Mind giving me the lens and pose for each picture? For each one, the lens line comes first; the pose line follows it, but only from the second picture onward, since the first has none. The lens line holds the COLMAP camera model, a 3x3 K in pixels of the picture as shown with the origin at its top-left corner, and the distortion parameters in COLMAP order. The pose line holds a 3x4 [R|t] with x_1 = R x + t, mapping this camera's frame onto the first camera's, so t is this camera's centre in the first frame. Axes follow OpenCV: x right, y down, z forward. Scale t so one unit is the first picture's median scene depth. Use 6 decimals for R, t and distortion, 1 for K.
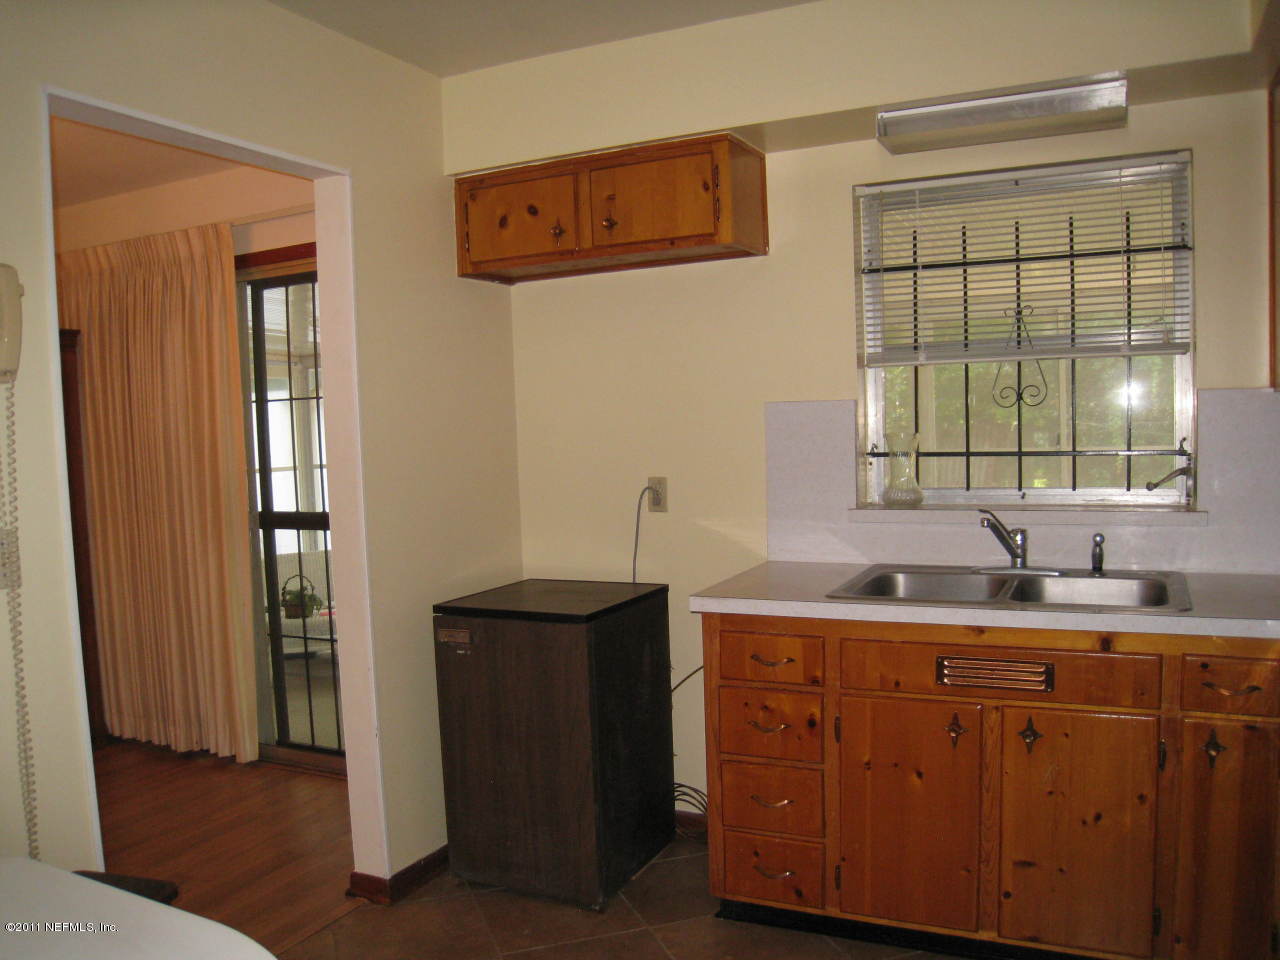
lens RADIAL K [[1052.4, 0, 639.6], [0, 1052.4, 498.9], [0, 0, 1]] dist [-0.168874, 0.114710]
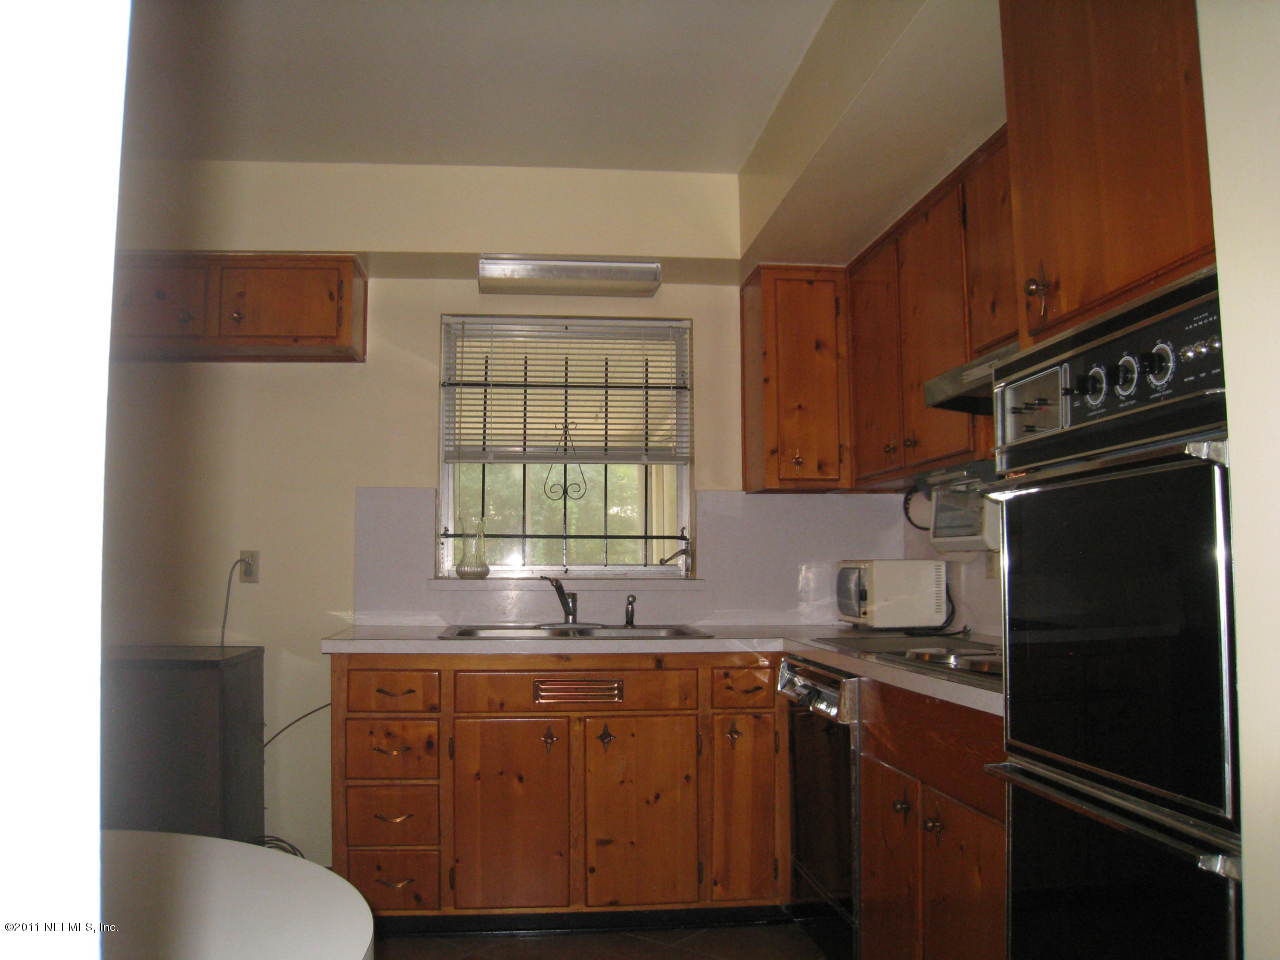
lens RADIAL K [[1052.4, 0, 639.6], [0, 1052.4, 498.9], [0, 0, 1]] dist [-0.168874, 0.114710]
pose [[0.841240, 0.067622, 0.536417, -0.278986], [0.015762, 0.988659, -0.149352, 0.116693], [-0.540432, 0.134096, 0.830633, -0.144311]]
